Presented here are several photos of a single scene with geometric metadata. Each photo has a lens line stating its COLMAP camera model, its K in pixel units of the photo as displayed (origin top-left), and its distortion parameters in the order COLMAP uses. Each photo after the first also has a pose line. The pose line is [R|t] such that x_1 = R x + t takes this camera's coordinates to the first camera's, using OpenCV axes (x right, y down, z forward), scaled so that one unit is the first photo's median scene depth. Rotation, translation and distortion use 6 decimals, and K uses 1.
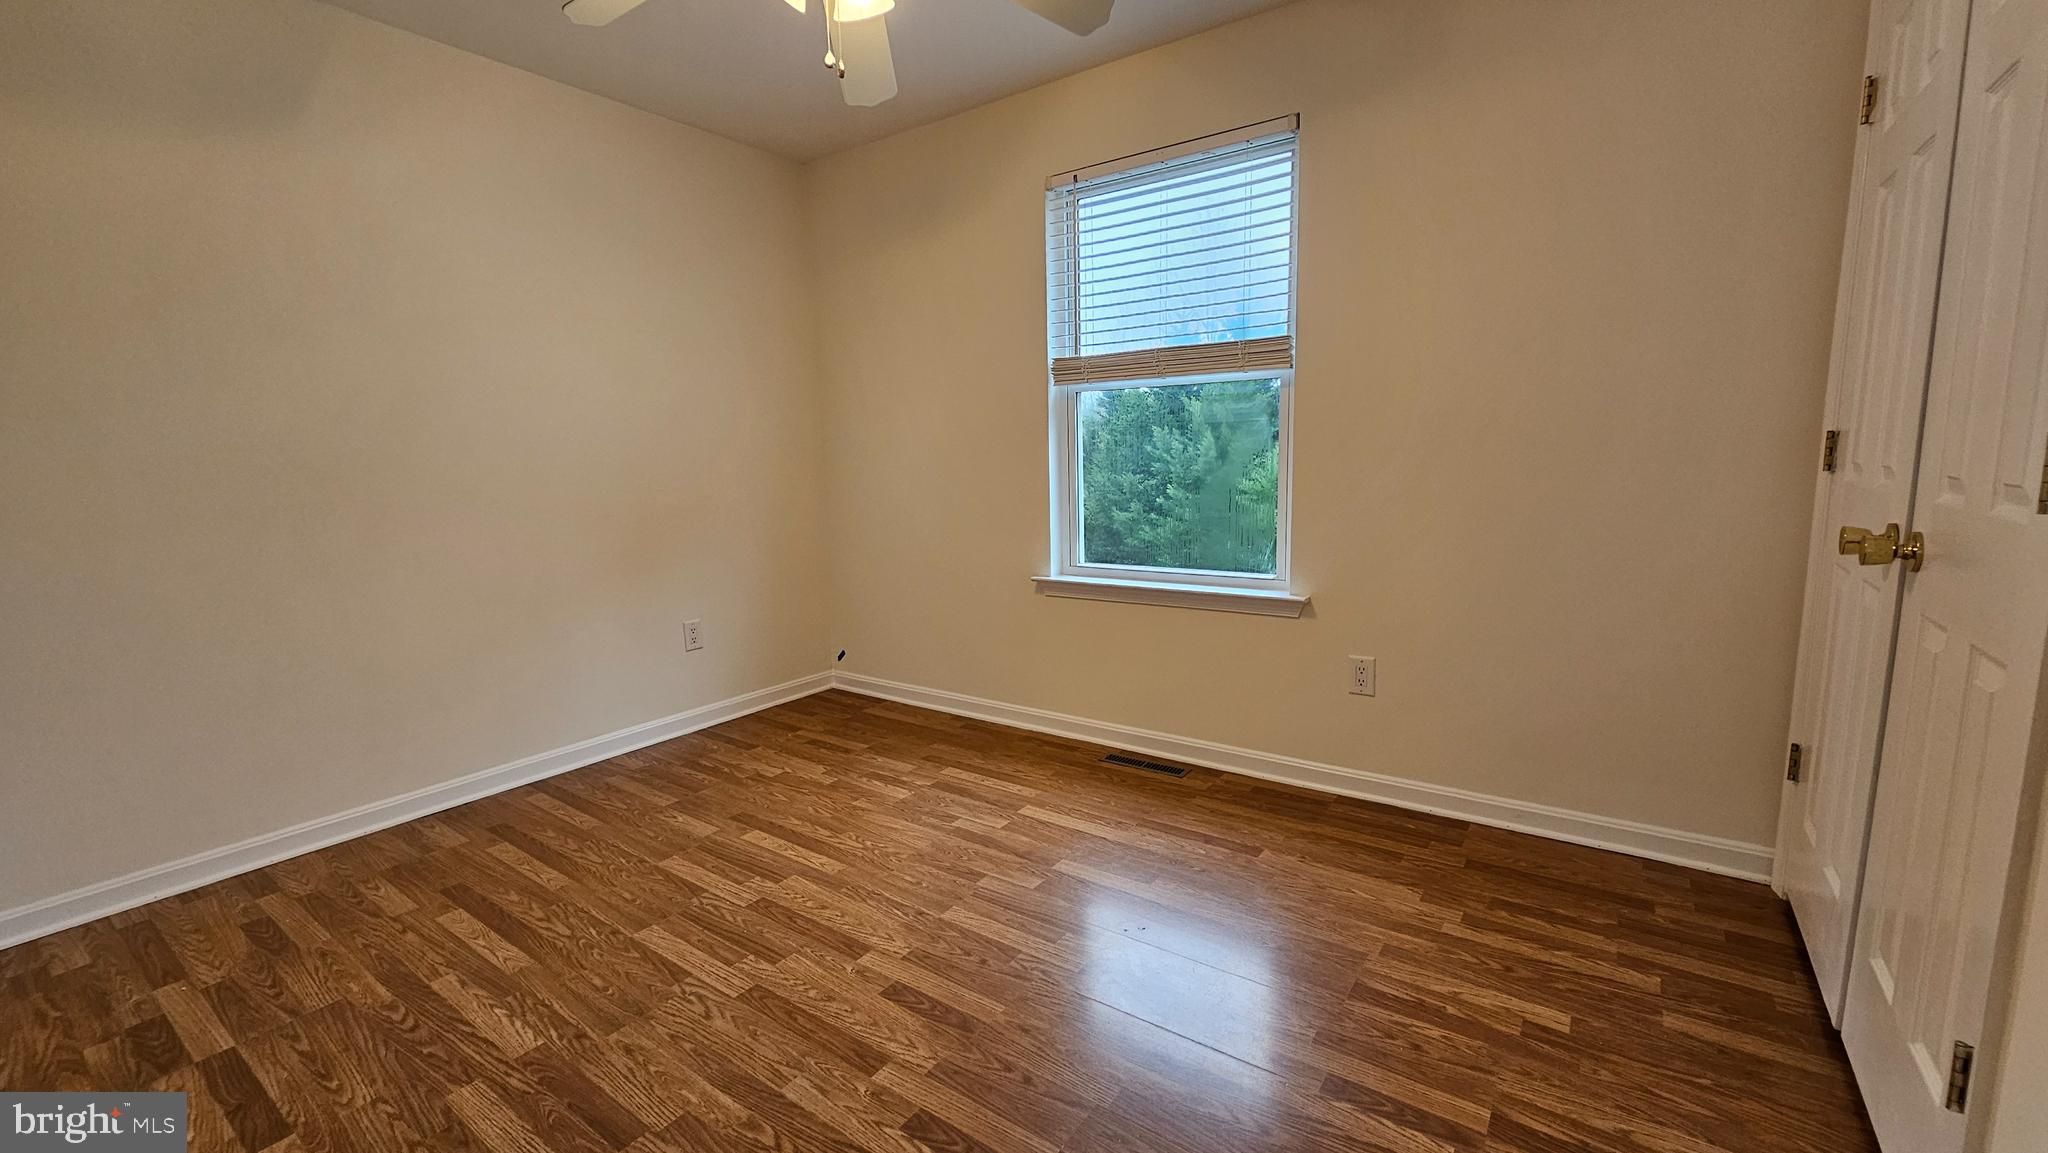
lens RADIAL K [[836.9, 0, 1020.7], [0, 836.9, 564.9], [0, 0, 1]] dist [-0.001524, -0.000353]
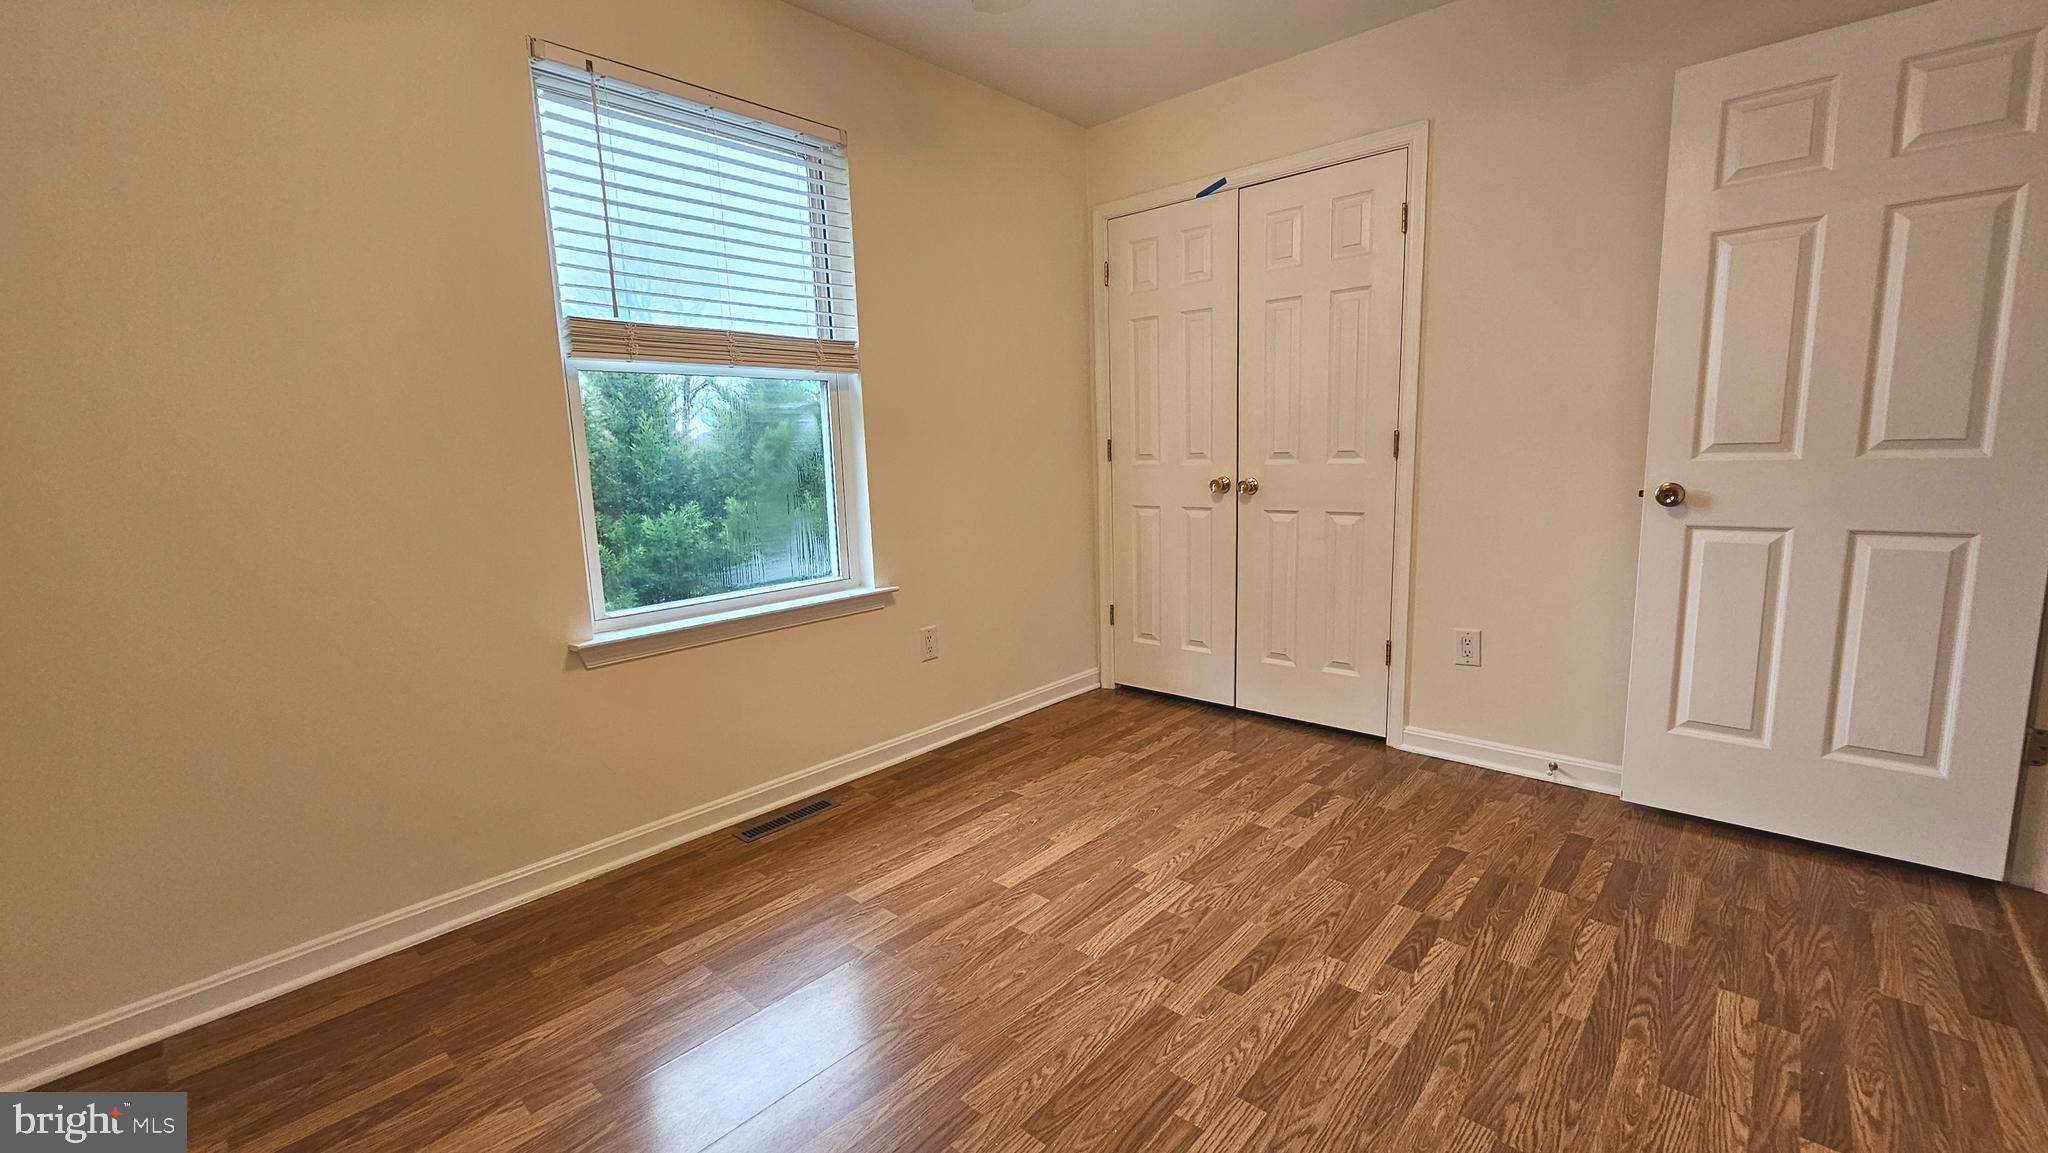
lens RADIAL K [[836.9, 0, 1021.0], [0, 836.9, 572.7], [0, 0, 1]] dist [-0.001524, -0.000353]
pose [[0.123428, -0.125216, 0.984422, -0.907740], [0.162449, 0.981175, 0.104435, -0.084136], [-0.978967, 0.147028, 0.141445, 0.874371]]
